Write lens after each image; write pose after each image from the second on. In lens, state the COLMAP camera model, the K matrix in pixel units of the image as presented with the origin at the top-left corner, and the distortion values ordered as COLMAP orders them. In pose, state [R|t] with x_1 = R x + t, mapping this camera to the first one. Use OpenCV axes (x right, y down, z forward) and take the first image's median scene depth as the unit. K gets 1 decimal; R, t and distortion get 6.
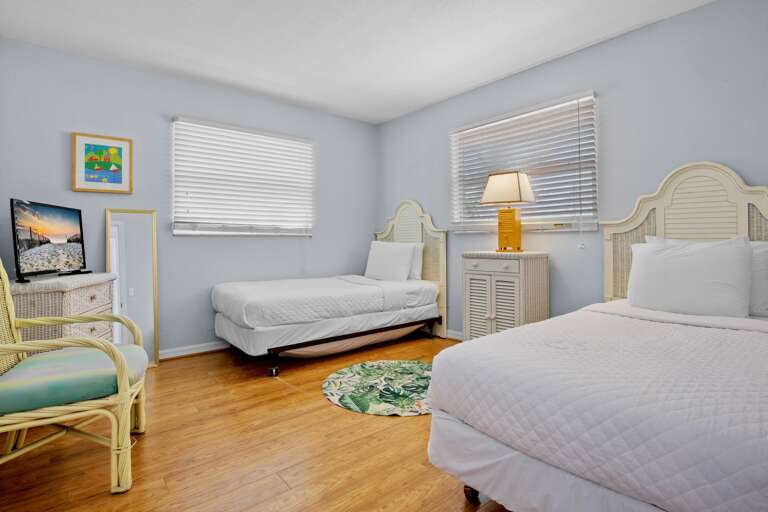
lens RADIAL K [[385.0, 0, 374.5], [0, 385.0, 237.5], [0, 0, 1]] dist [0.000183, -0.001568]
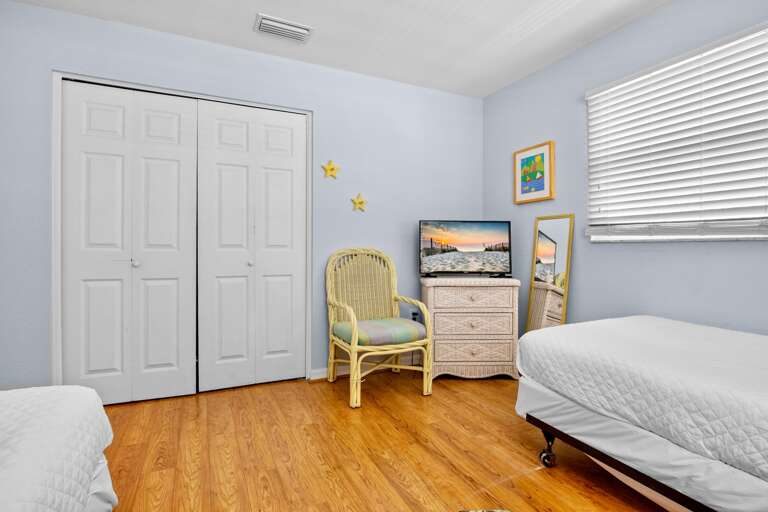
lens RADIAL K [[385.0, 0, 382.8], [0, 385.0, 257.1], [0, 0, 1]] dist [0.000183, -0.001568]
pose [[-0.222933, 0.024694, -0.974521, 0.395233], [0.008794, 0.999689, 0.023320, 0.002184], [0.974794, -0.003371, -0.223080, 0.857409]]
